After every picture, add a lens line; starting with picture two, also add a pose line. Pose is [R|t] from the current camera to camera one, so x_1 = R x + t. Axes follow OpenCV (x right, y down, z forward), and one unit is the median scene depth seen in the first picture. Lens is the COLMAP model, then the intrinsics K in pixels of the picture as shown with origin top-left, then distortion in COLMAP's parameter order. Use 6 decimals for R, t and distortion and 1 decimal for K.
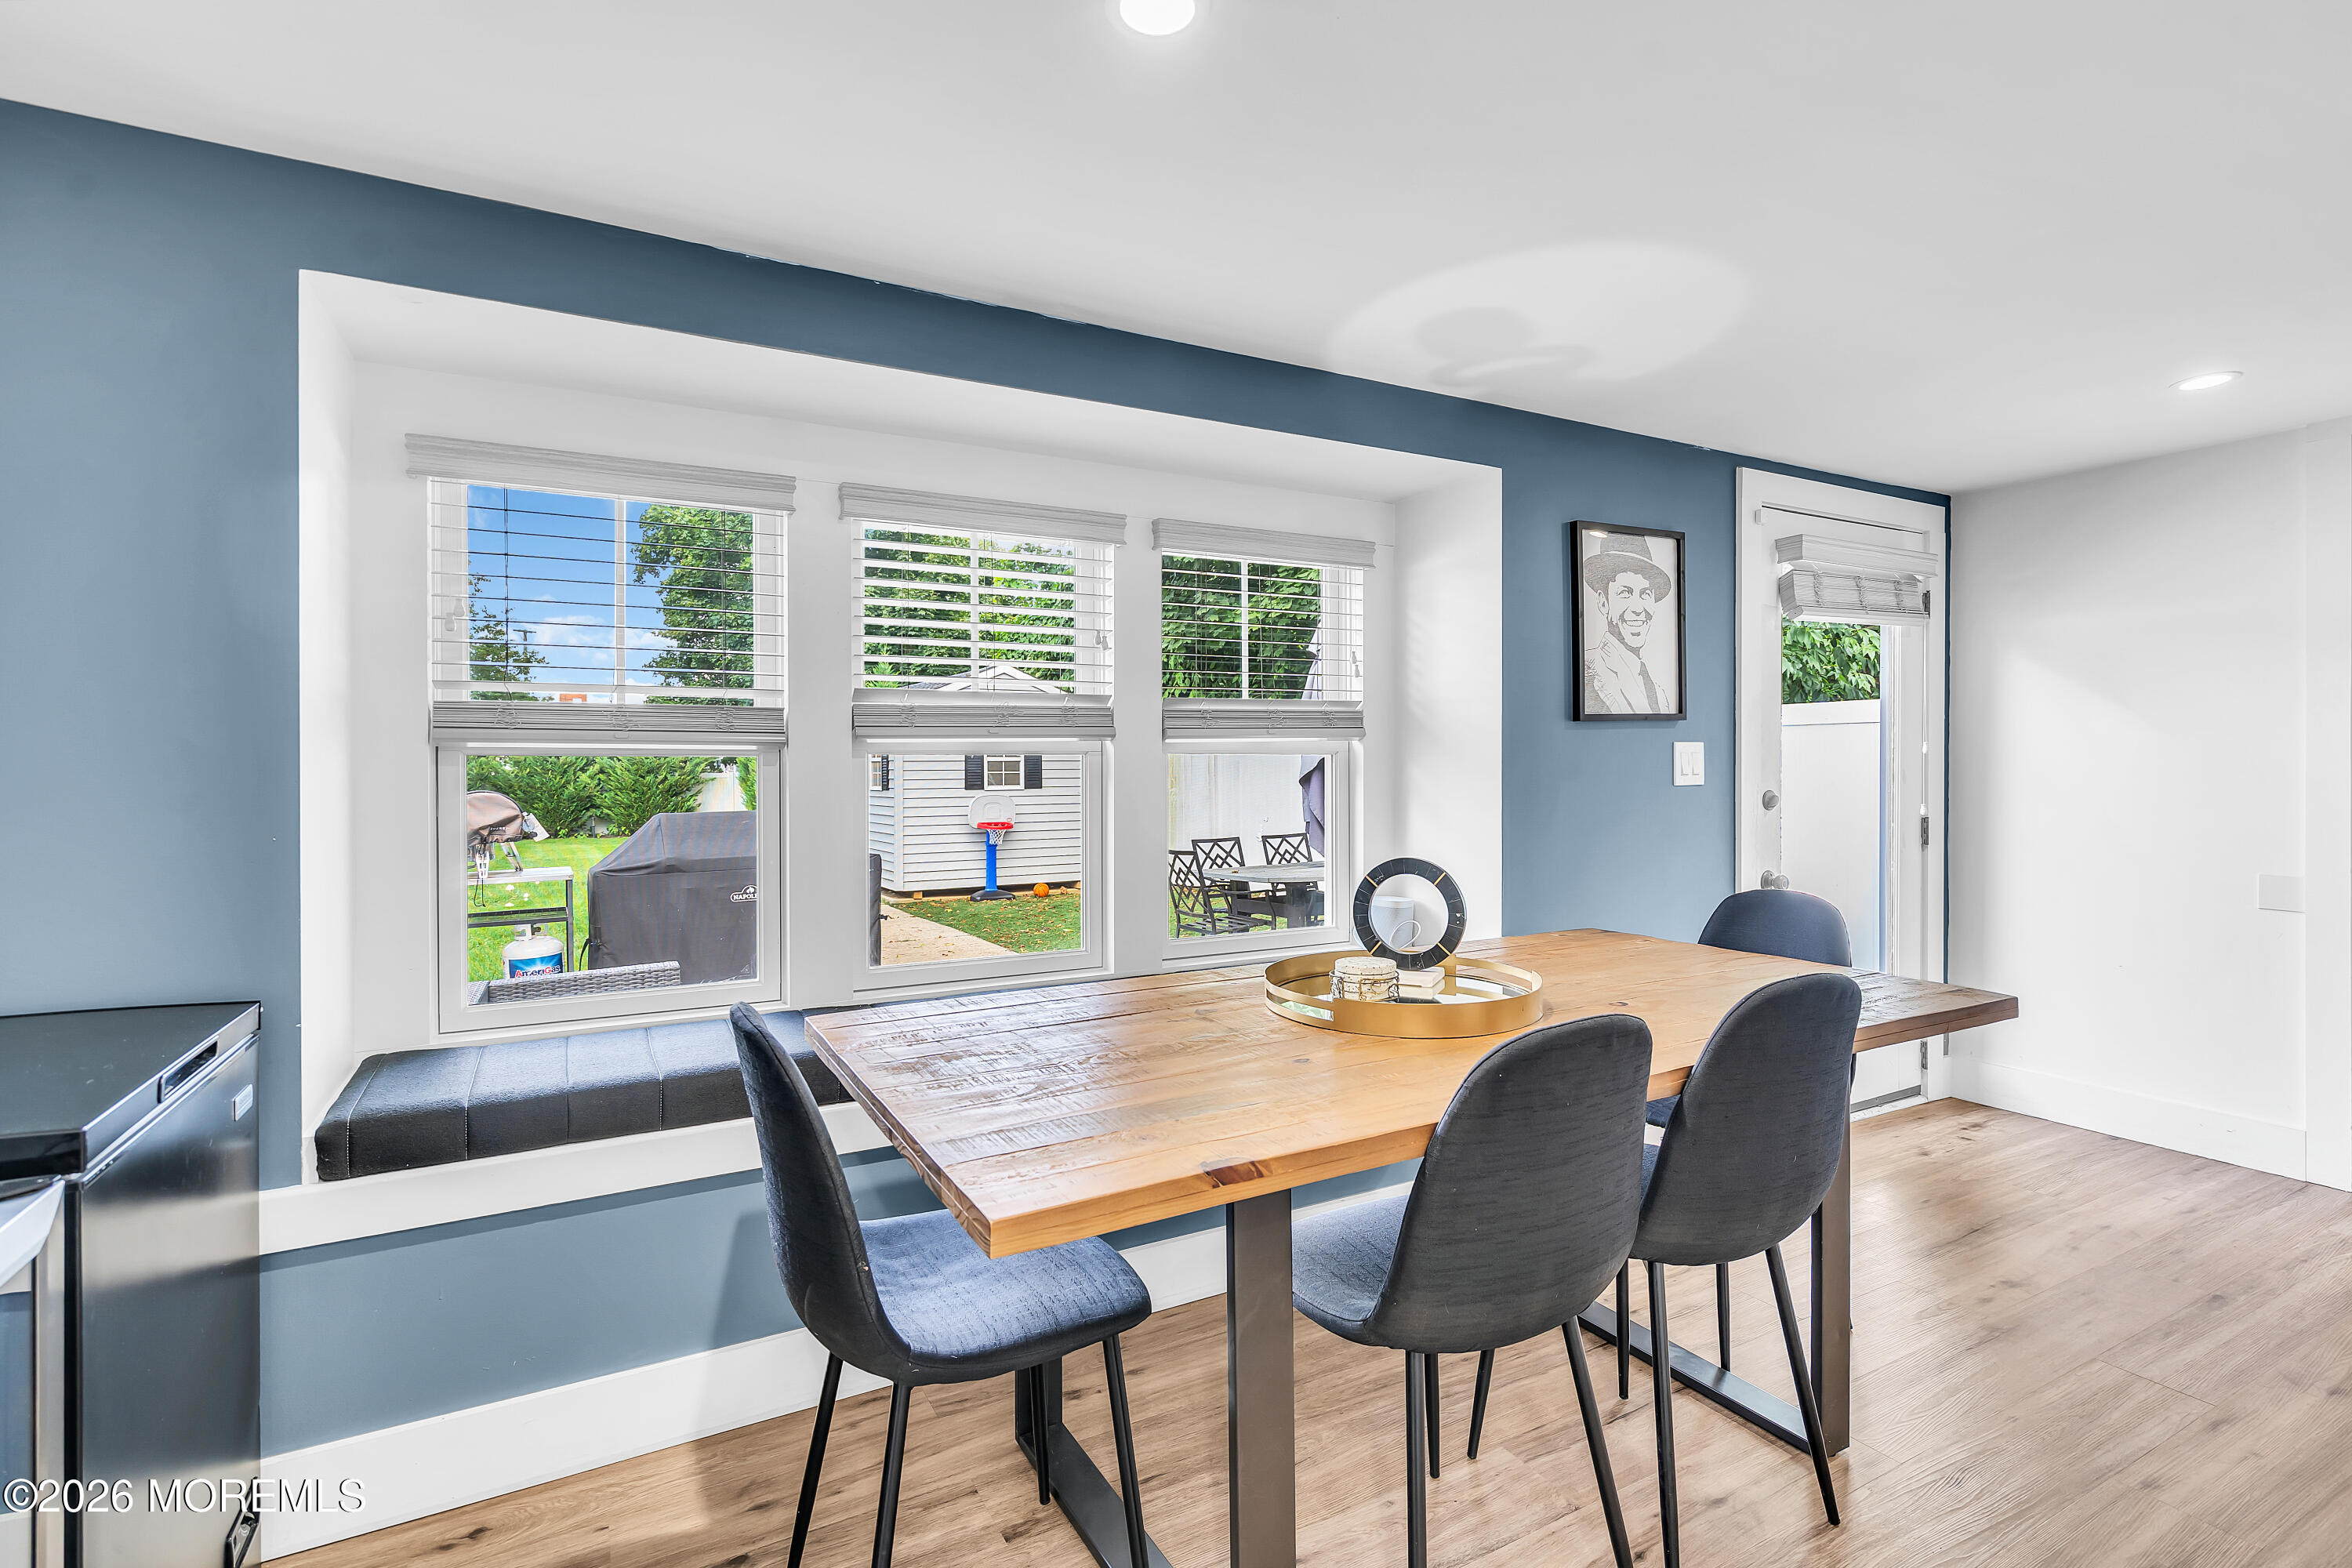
lens RADIAL K [[1073.4, 0, 1158.3], [0, 1073.4, 779.1], [0, 0, 1]] dist [-0.001886, 0.001525]
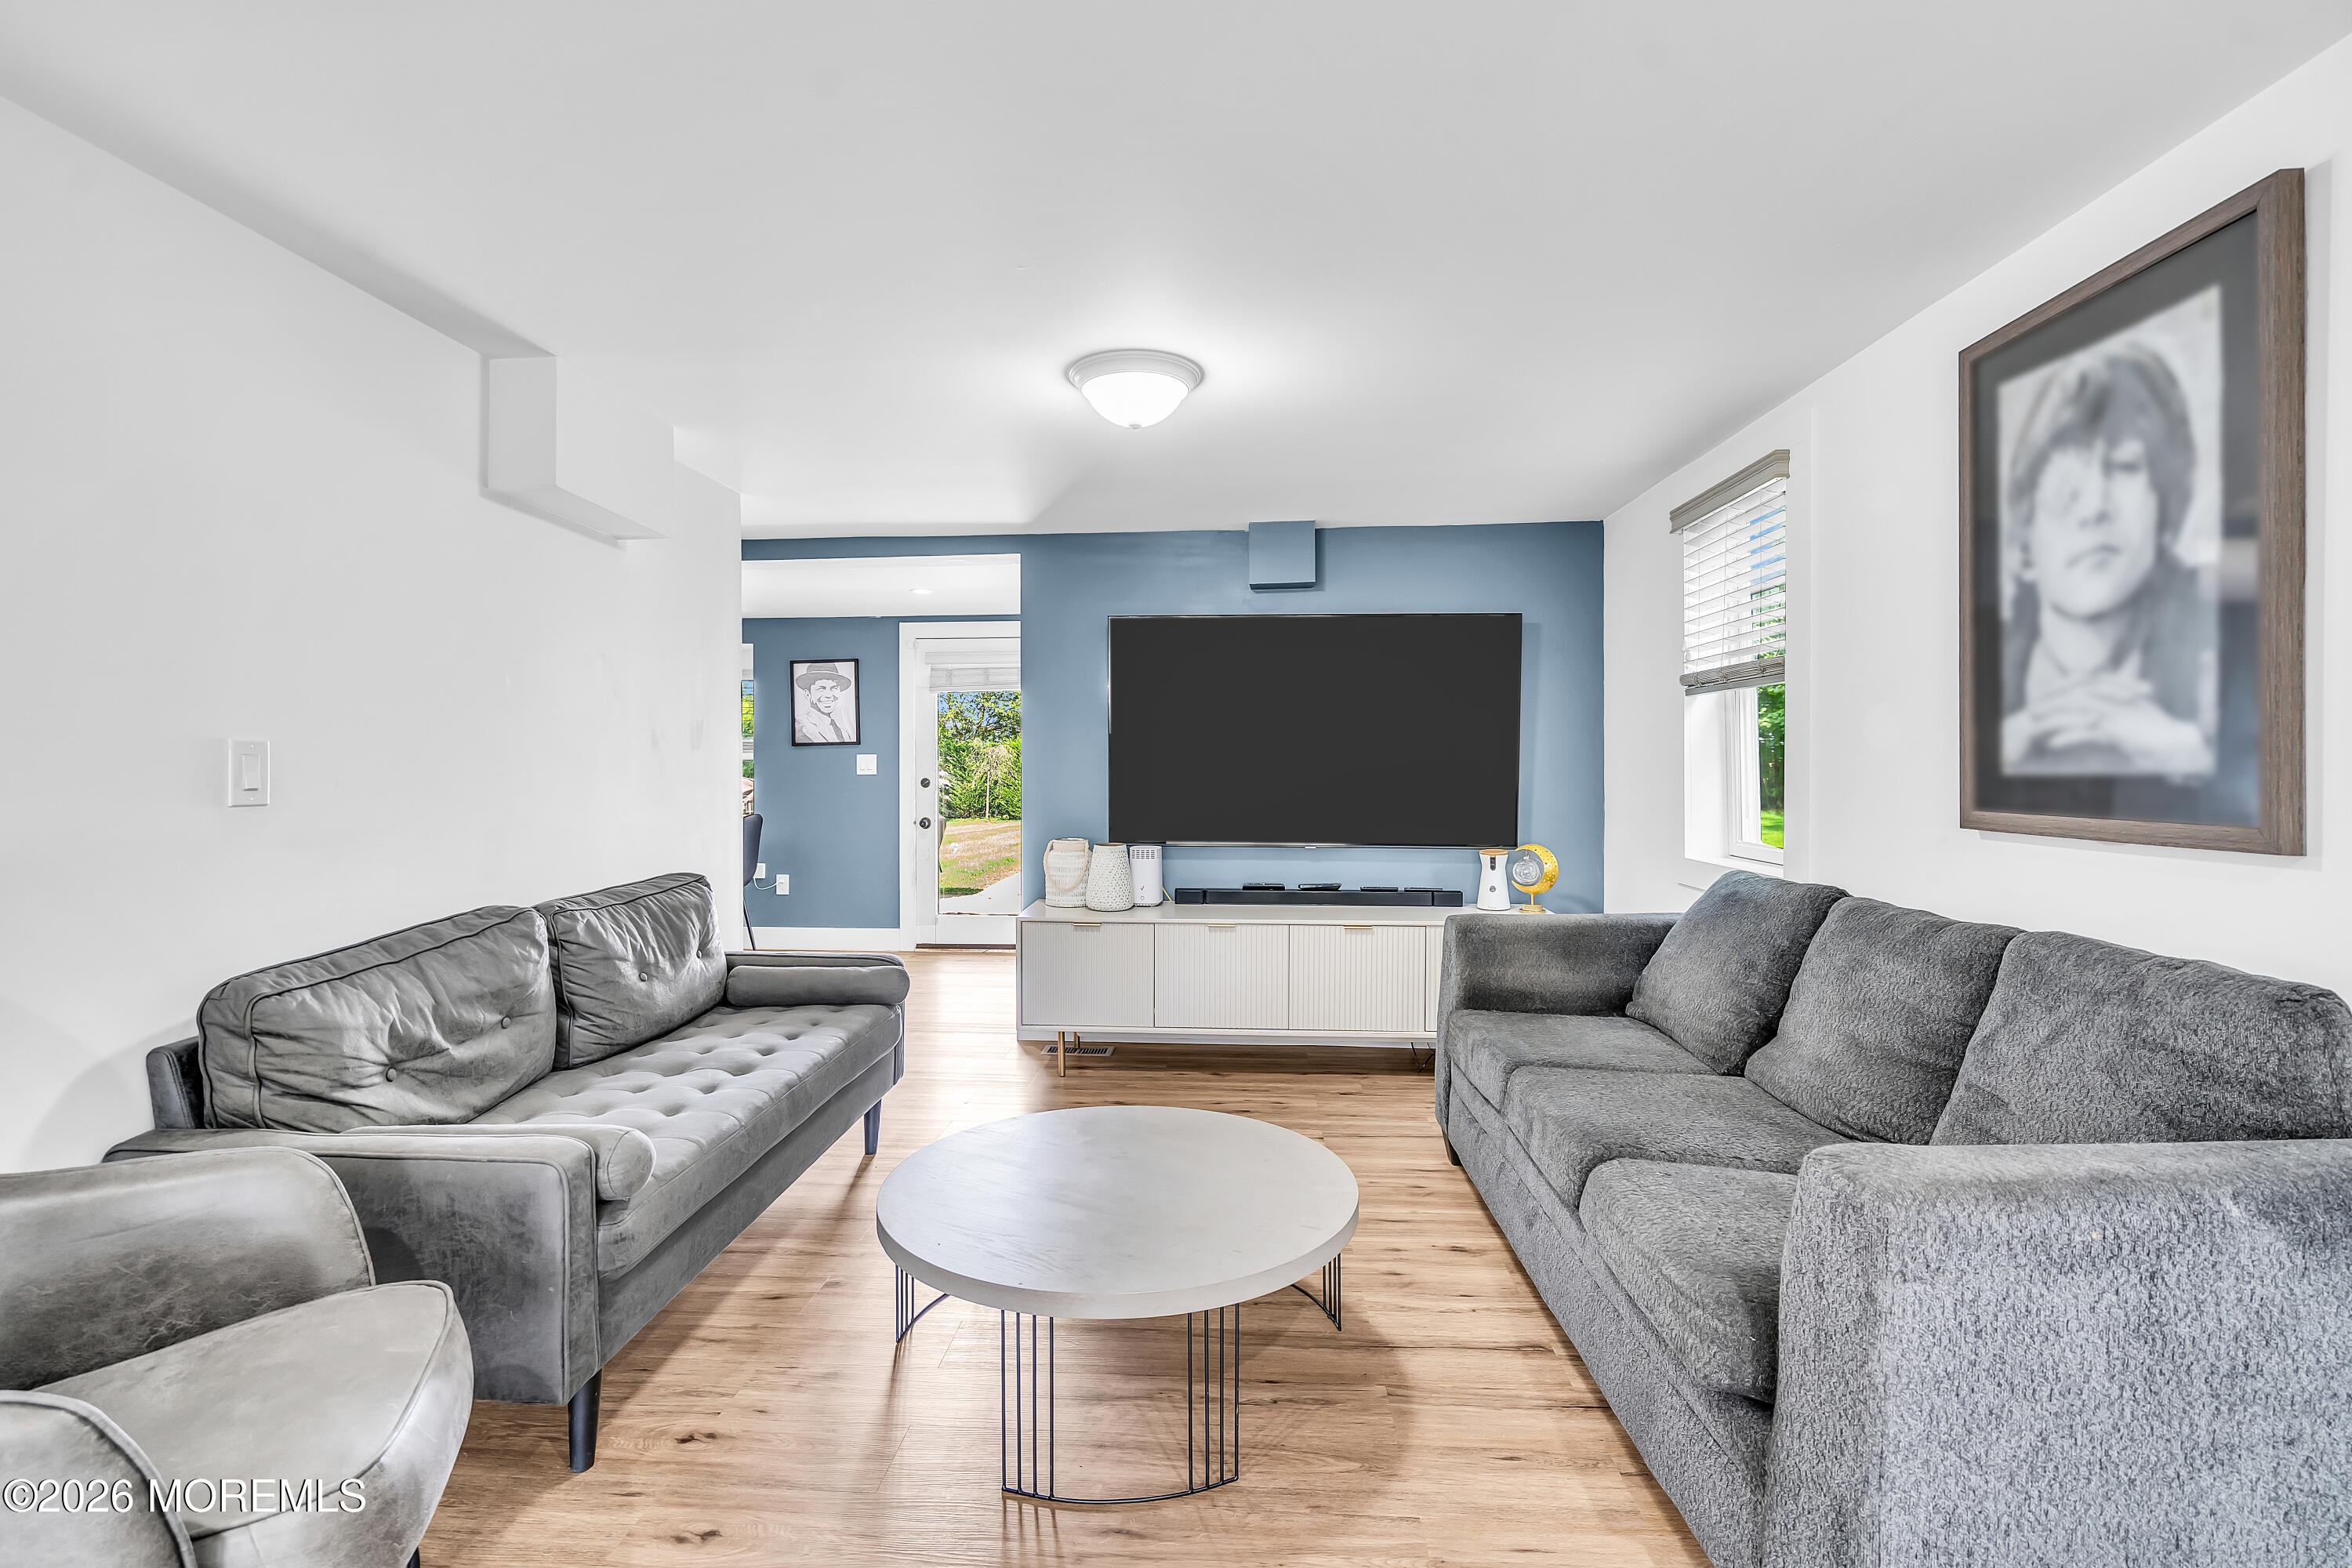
lens RADIAL K [[1073.4, 0, 1163.3], [0, 1073.4, 770.3], [0, 0, 1]] dist [-0.001886, 0.001525]
pose [[0.842962, 0.005553, -0.537944, 2.242222], [-0.008721, 0.999956, -0.003344, -0.000551], [0.537902, 0.007511, 0.842974, -0.516528]]
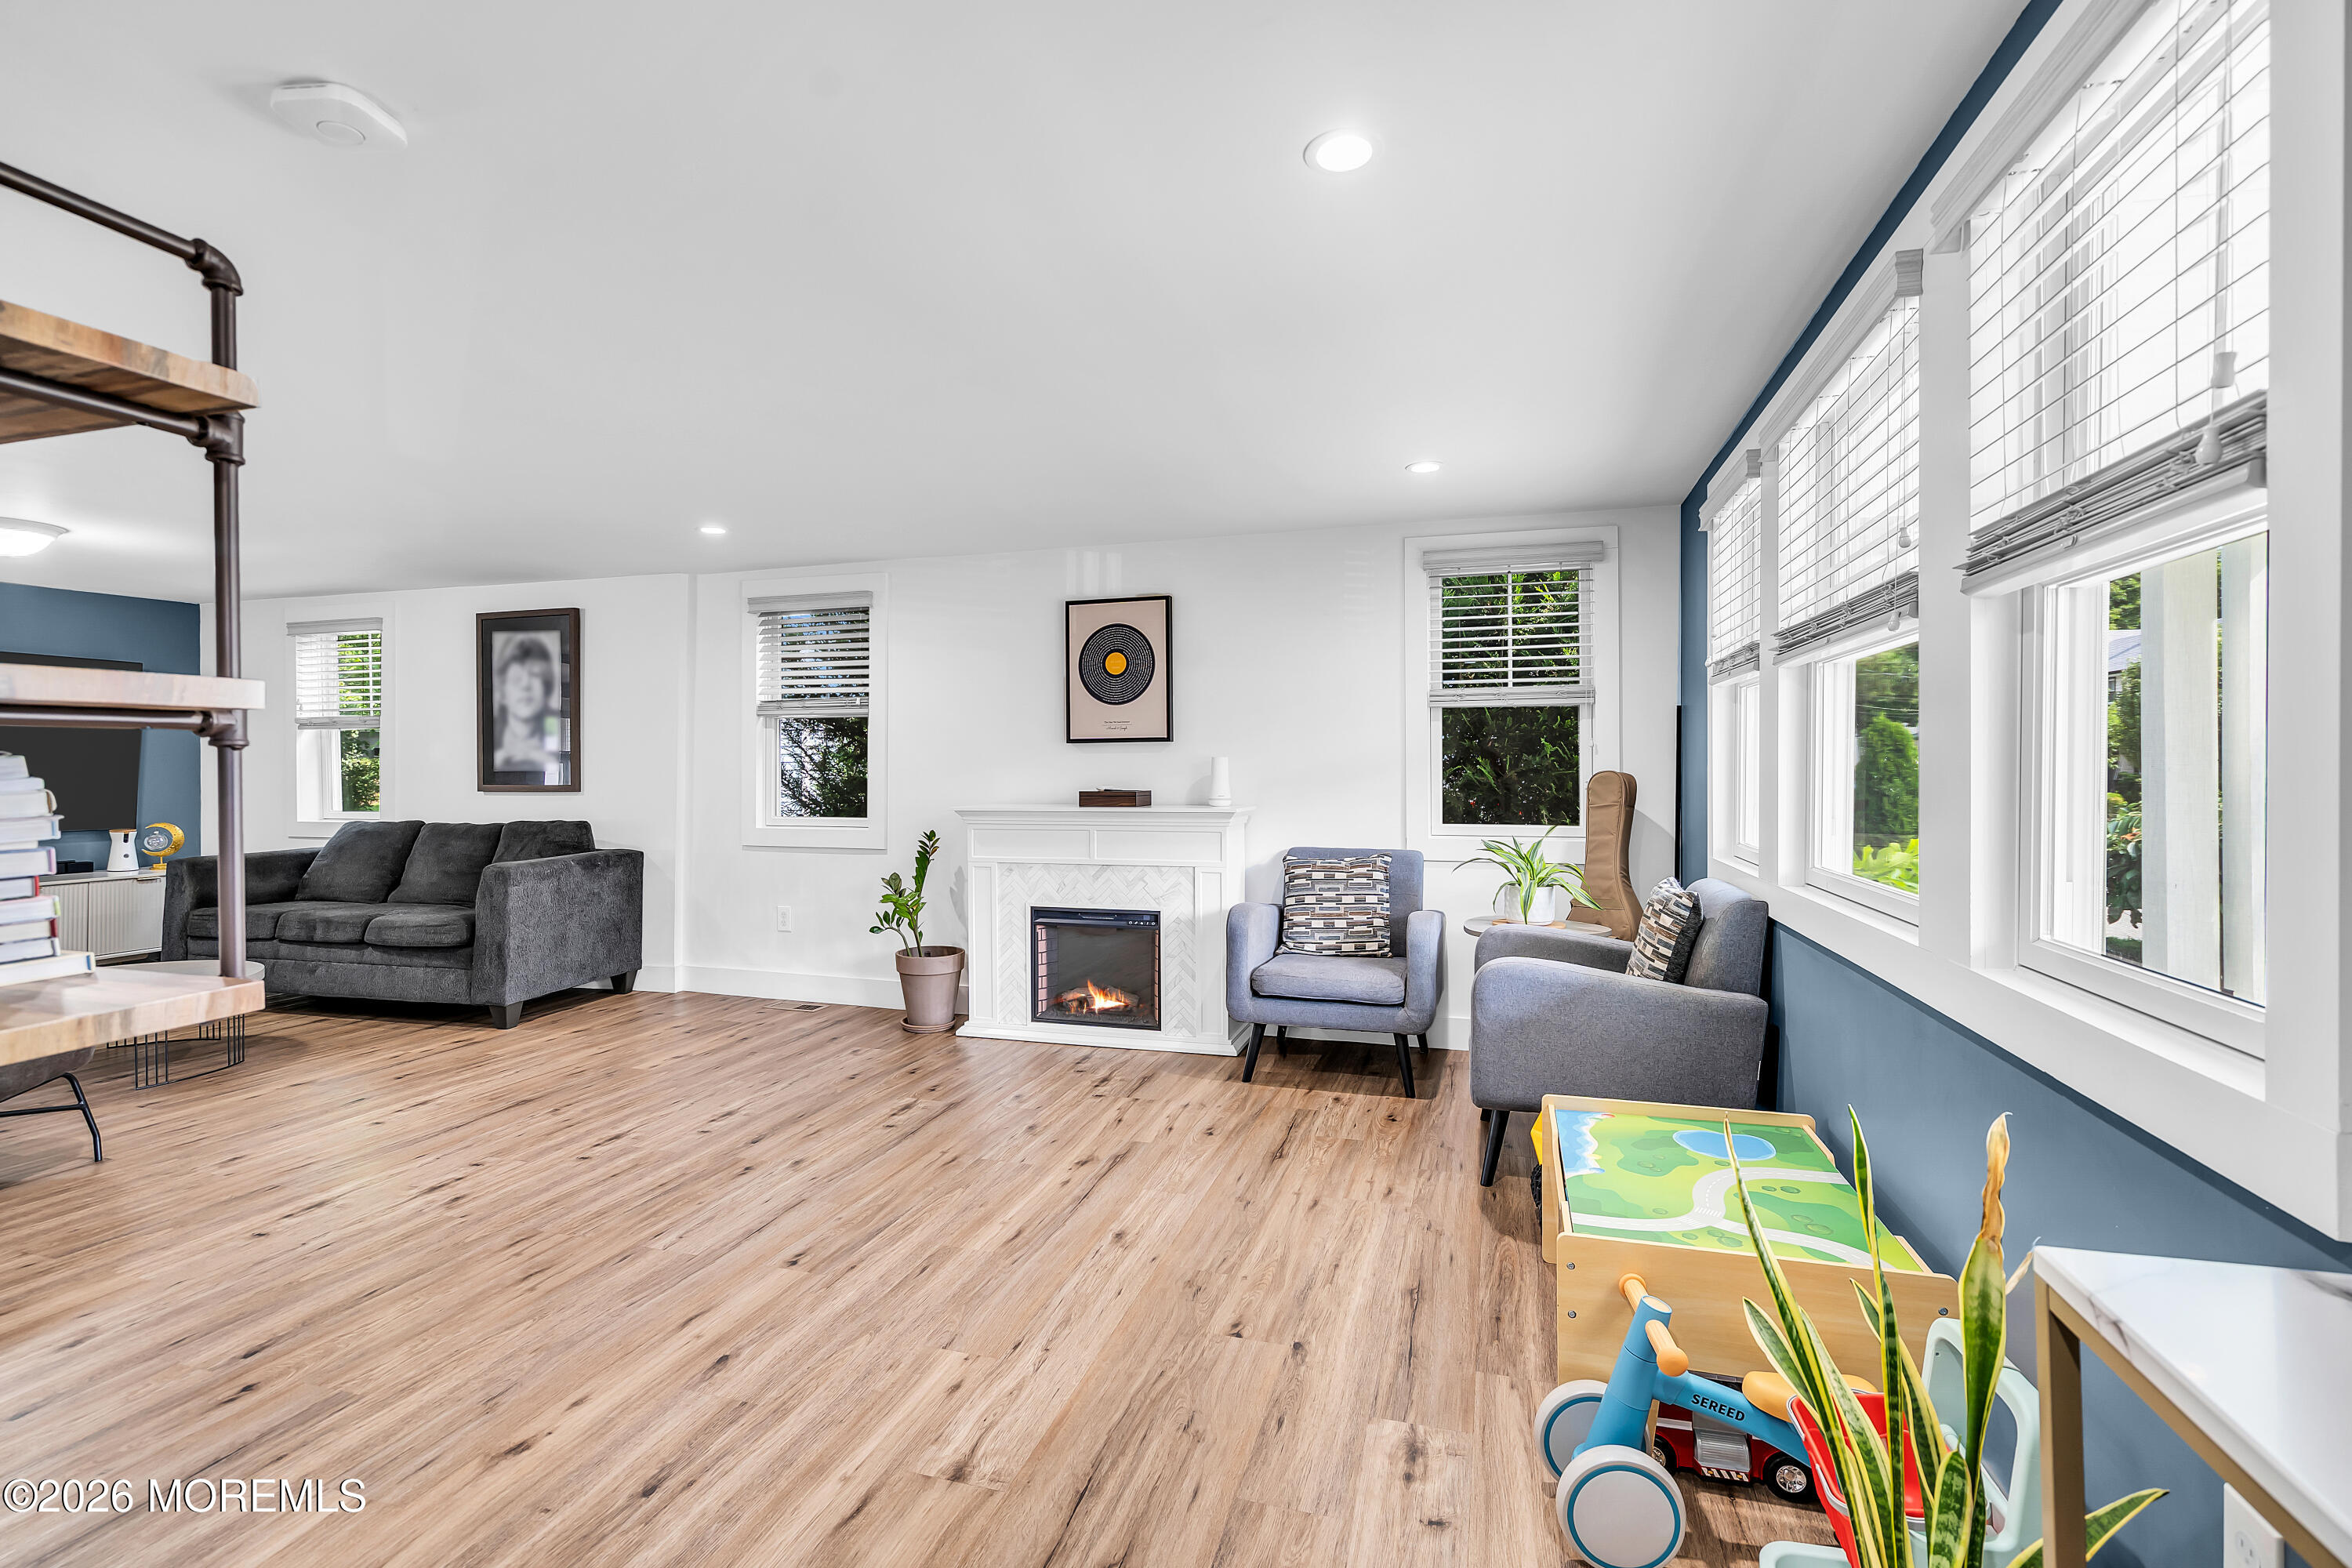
lens RADIAL K [[1073.4, 0, 1171.7], [0, 1073.4, 768.5], [0, 0, 1]] dist [-0.001886, 0.001525]
pose [[0.713369, 0.002560, 0.700783, 1.836038], [0.008724, 0.999883, -0.012533, 0.025664], [-0.700734, 0.015054, 0.713264, -1.901044]]
